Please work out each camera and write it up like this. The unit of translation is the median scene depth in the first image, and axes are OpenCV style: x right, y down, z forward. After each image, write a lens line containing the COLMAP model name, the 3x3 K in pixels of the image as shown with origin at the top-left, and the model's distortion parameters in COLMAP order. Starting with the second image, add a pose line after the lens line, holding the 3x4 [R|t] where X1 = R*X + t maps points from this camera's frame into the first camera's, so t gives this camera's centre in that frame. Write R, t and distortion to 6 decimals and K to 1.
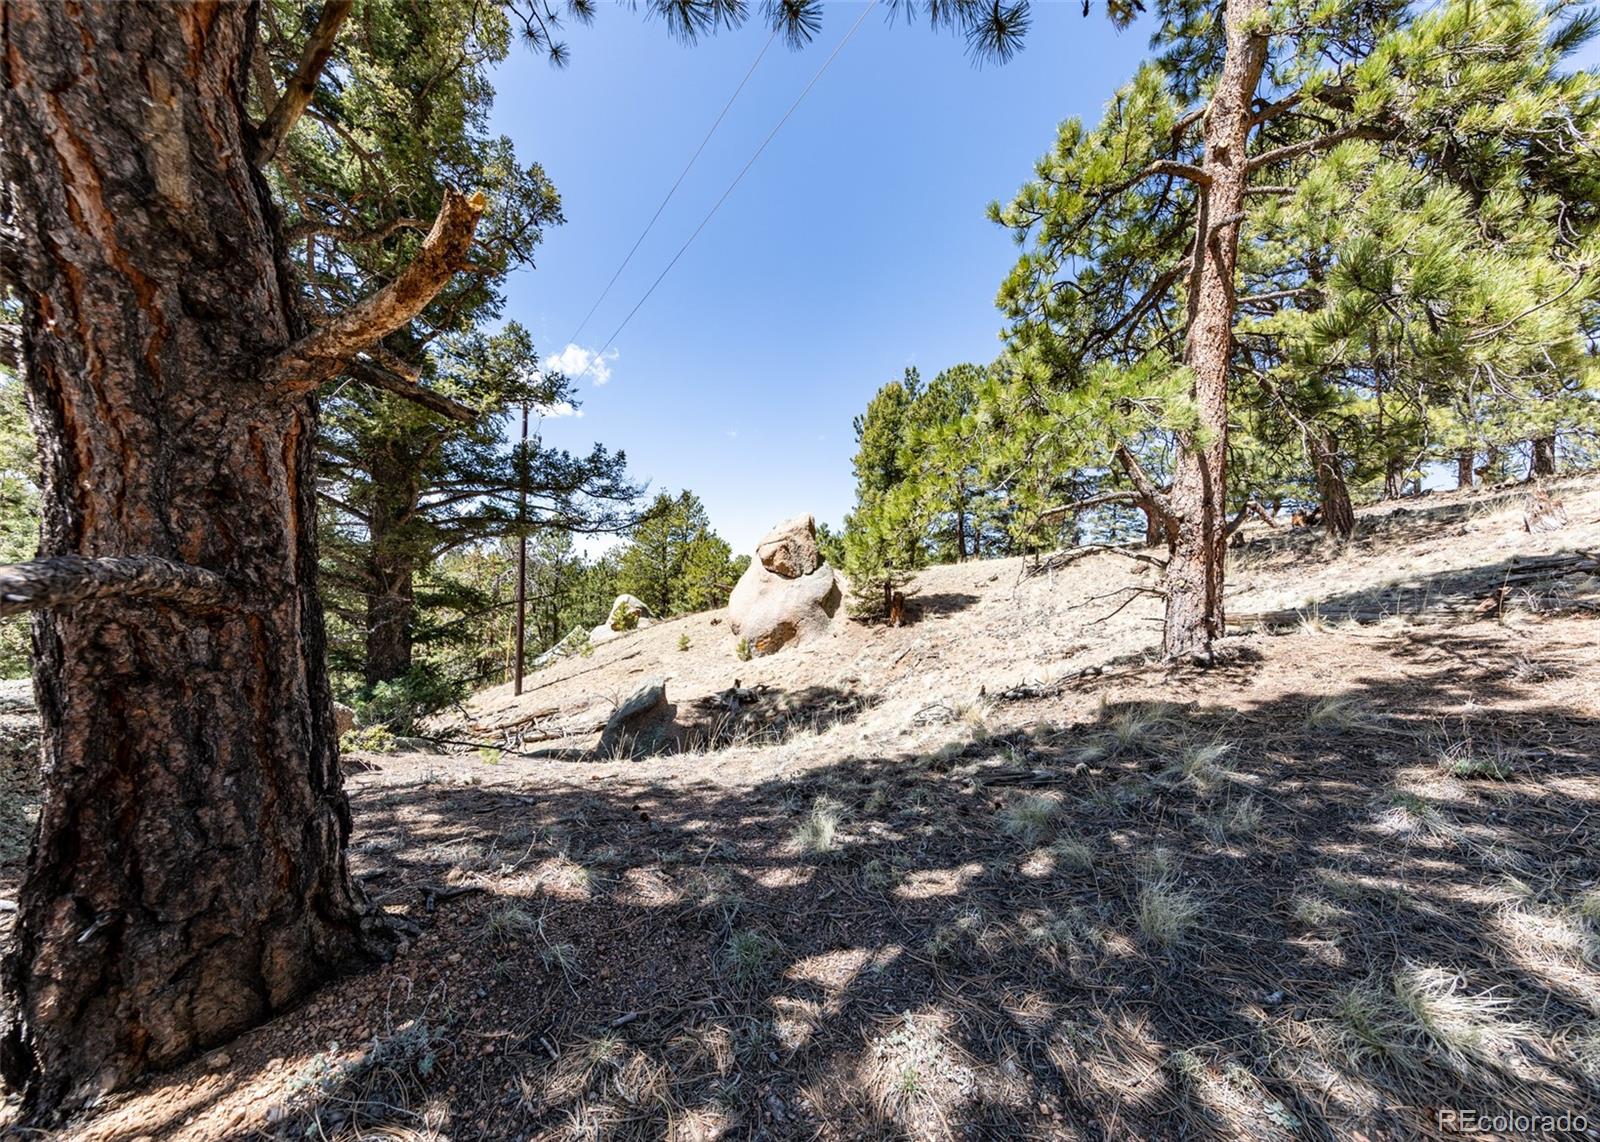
lens RADIAL K [[526.8, 0, 799.9], [0, 526.8, 568.0], [0, 0, 1]] dist [0.000713, 0.000001]
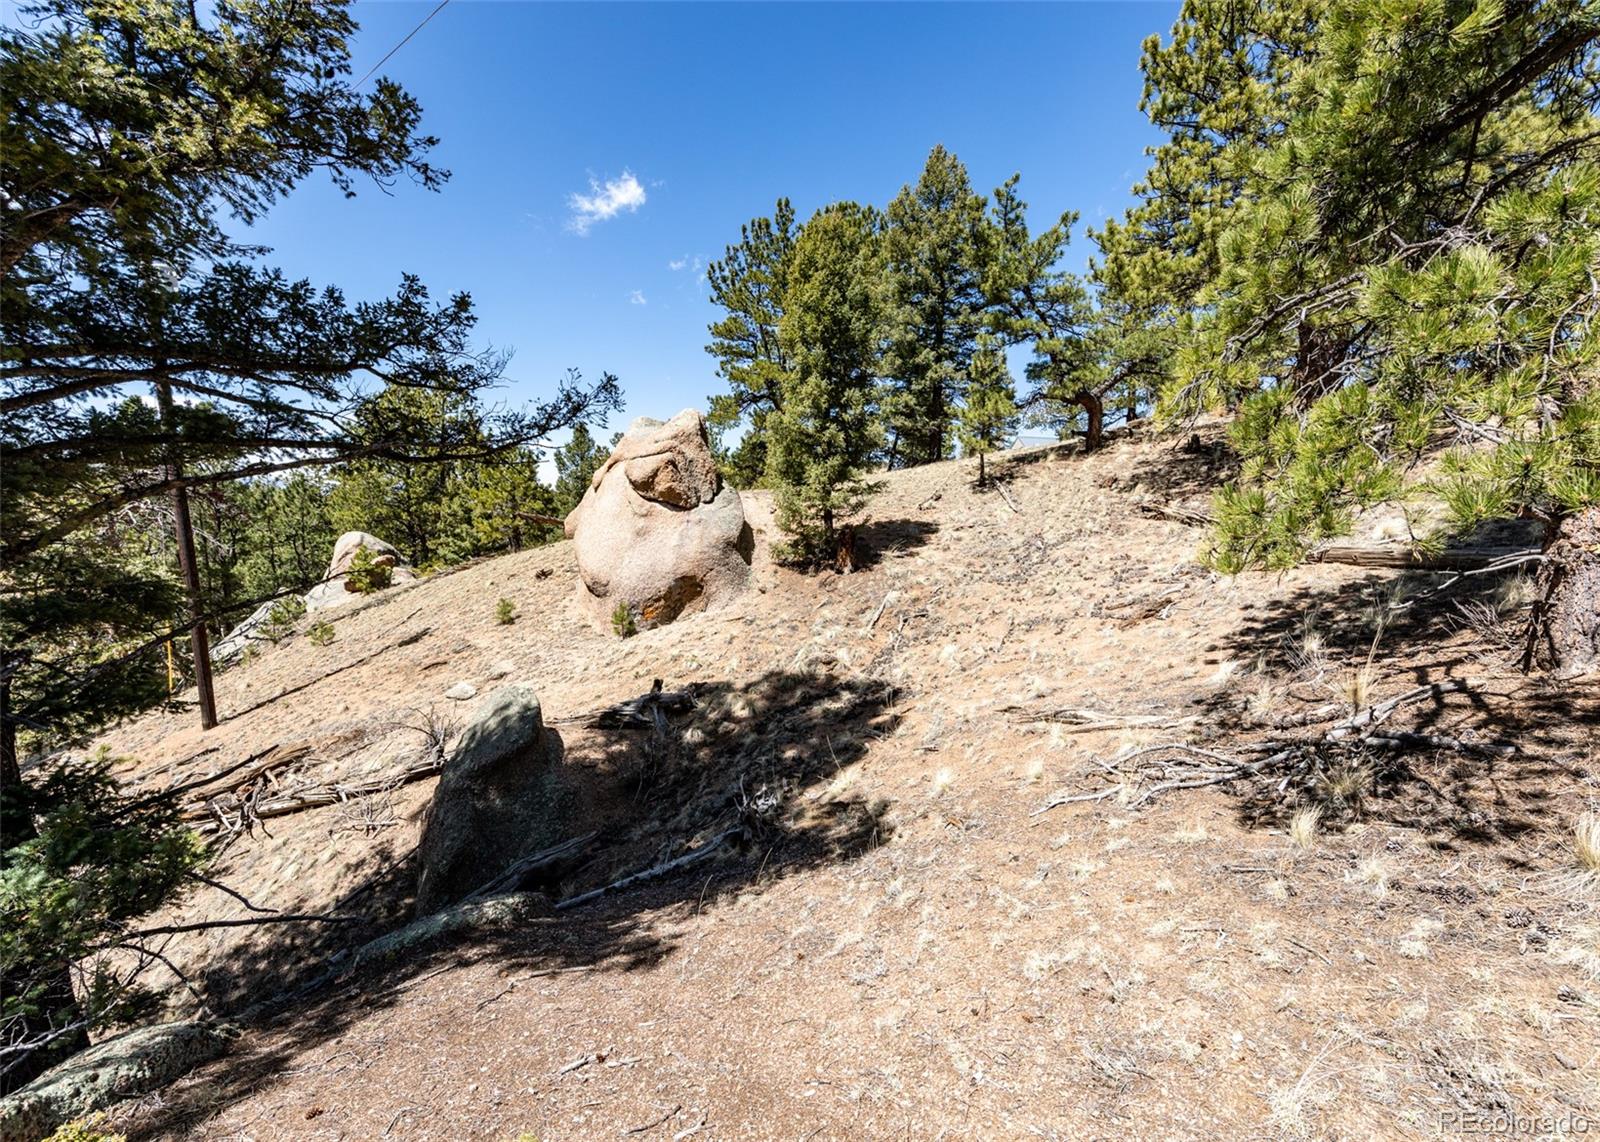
lens RADIAL K [[652.7, 0, 801.3], [0, 652.7, 571.6], [0, 0, 1]] dist [-0.000642, -0.000006]
pose [[0.948741, -0.071556, 0.307849, -0.144125], [0.024302, 0.987666, 0.154678, -0.028762], [-0.315120, -0.139268, 0.938778, 0.162840]]
